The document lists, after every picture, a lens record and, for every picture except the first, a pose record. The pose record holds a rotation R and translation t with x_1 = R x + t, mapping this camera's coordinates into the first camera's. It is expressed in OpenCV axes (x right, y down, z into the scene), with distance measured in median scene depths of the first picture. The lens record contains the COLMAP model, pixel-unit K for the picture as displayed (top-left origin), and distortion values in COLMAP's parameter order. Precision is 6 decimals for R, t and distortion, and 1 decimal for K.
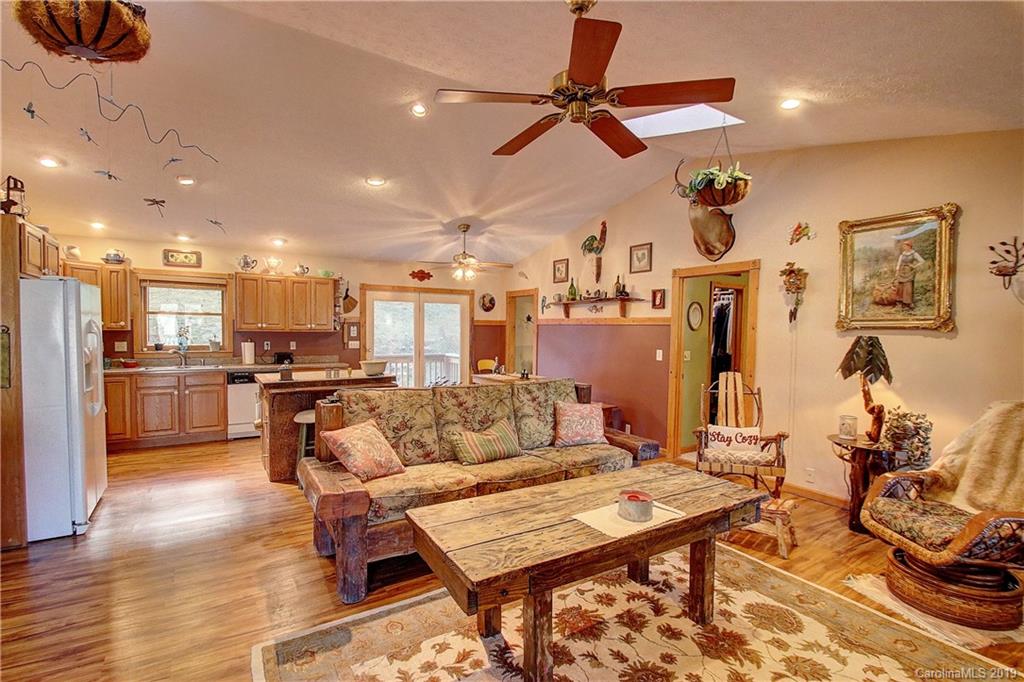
lens RADIAL K [[473.5, 0, 510.5], [0, 473.5, 346.0], [0, 0, 1]] dist [0.005992, -0.010102]
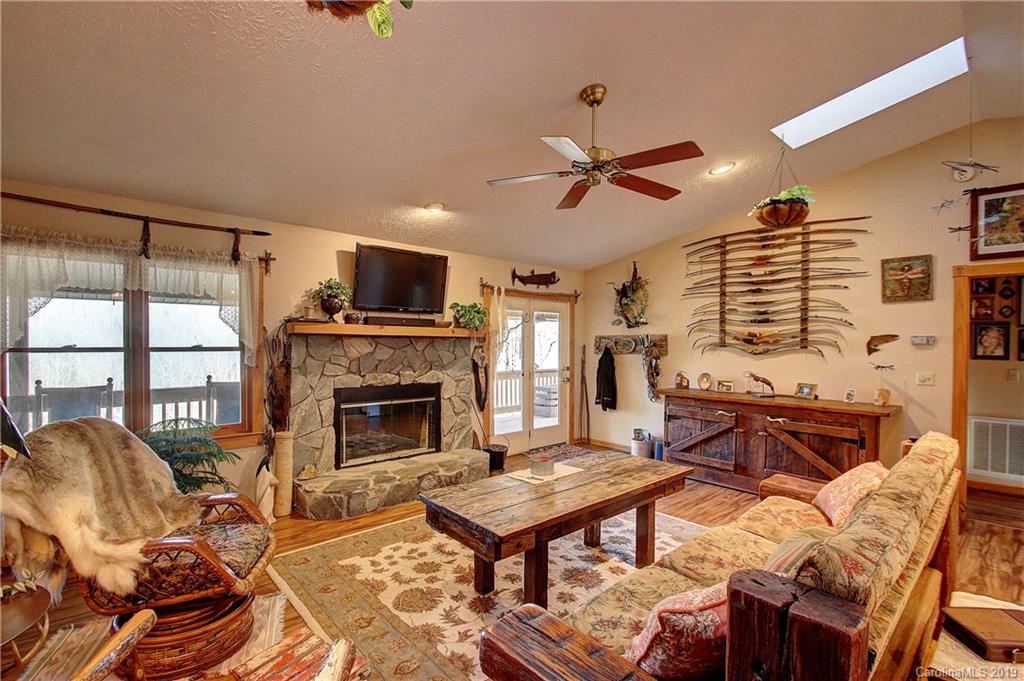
lens RADIAL K [[473.5, 0, 510.5], [0, 473.5, 345.5], [0, 0, 1]] dist [0.005992, -0.010102]
pose [[-0.983084, -0.020328, -0.182021, 0.373281], [-0.028612, 0.998665, 0.043000, -0.049941], [0.180904, 0.047481, -0.982354, 1.411276]]
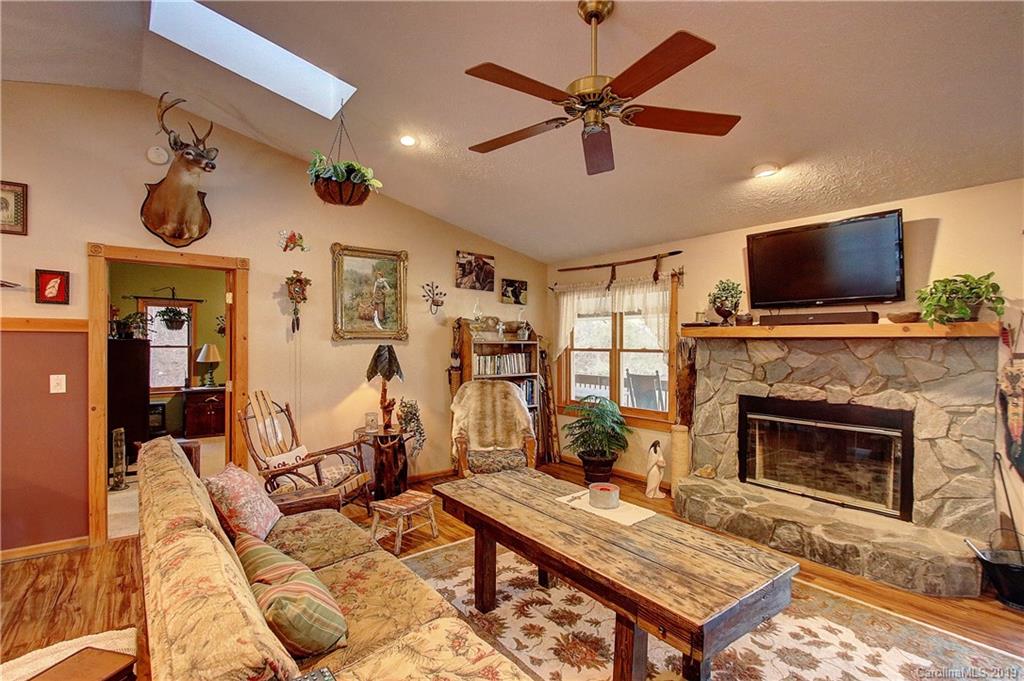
lens RADIAL K [[473.5, 0, 510.5], [0, 473.5, 345.5], [0, 0, 1]] dist [0.005992, -0.010102]
pose [[-0.110494, -0.019715, 0.993681, -0.506941], [0.031452, 0.999233, 0.023322, -0.037724], [-0.993379, 0.033830, -0.109790, 0.798488]]
